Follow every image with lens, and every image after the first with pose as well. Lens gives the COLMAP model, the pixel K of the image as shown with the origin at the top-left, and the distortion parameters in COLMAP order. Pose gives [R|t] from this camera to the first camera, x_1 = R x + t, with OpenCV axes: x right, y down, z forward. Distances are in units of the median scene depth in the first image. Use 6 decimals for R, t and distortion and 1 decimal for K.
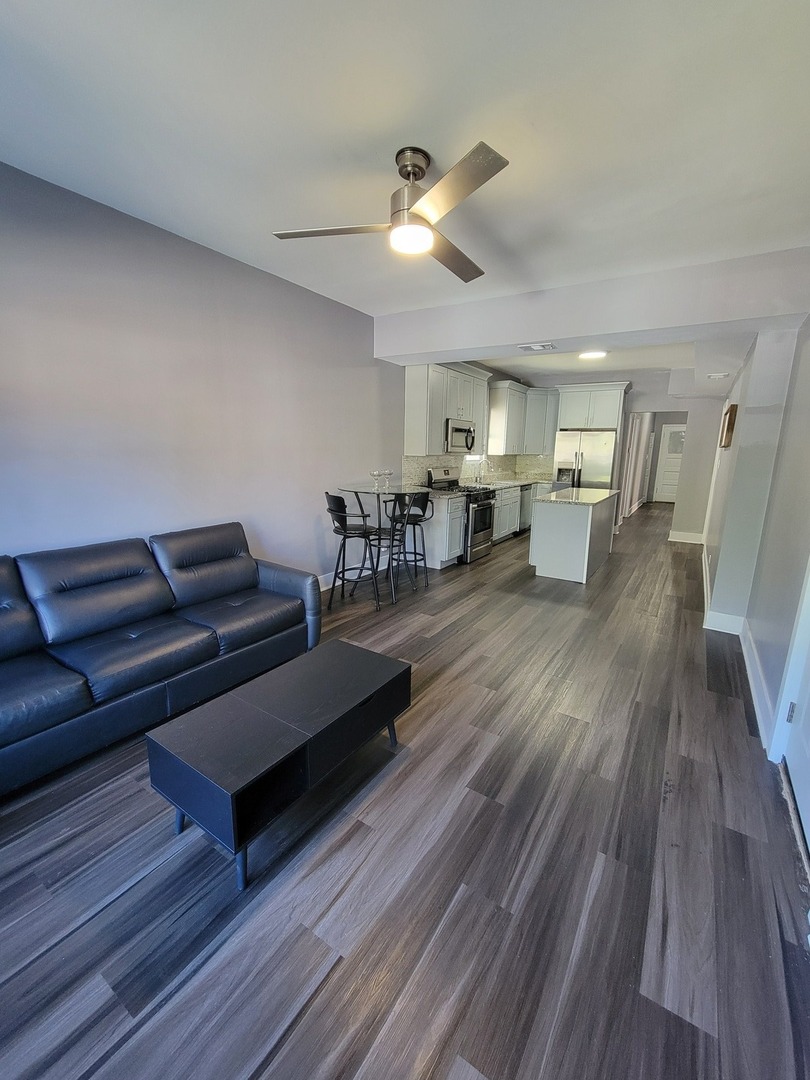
lens RADIAL K [[439.9, 0, 404.4], [0, 439.9, 534.8], [0, 0, 1]] dist [0.001409, -0.002924]
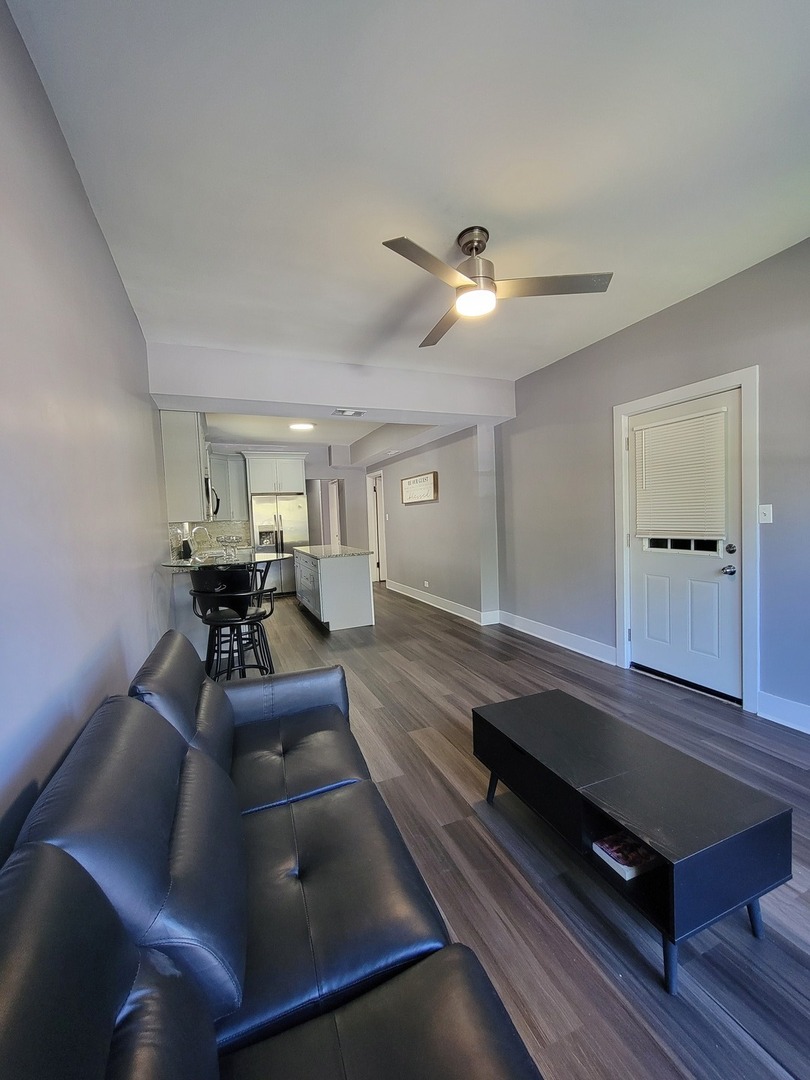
lens RADIAL K [[439.9, 0, 404.4], [0, 439.9, 534.8], [0, 0, 1]] dist [0.001409, -0.002924]
pose [[0.565464, -0.080461, 0.820839, -0.362876], [0.213477, 0.975594, -0.051430, -0.030091], [-0.796667, 0.204312, 0.568839, 0.222734]]
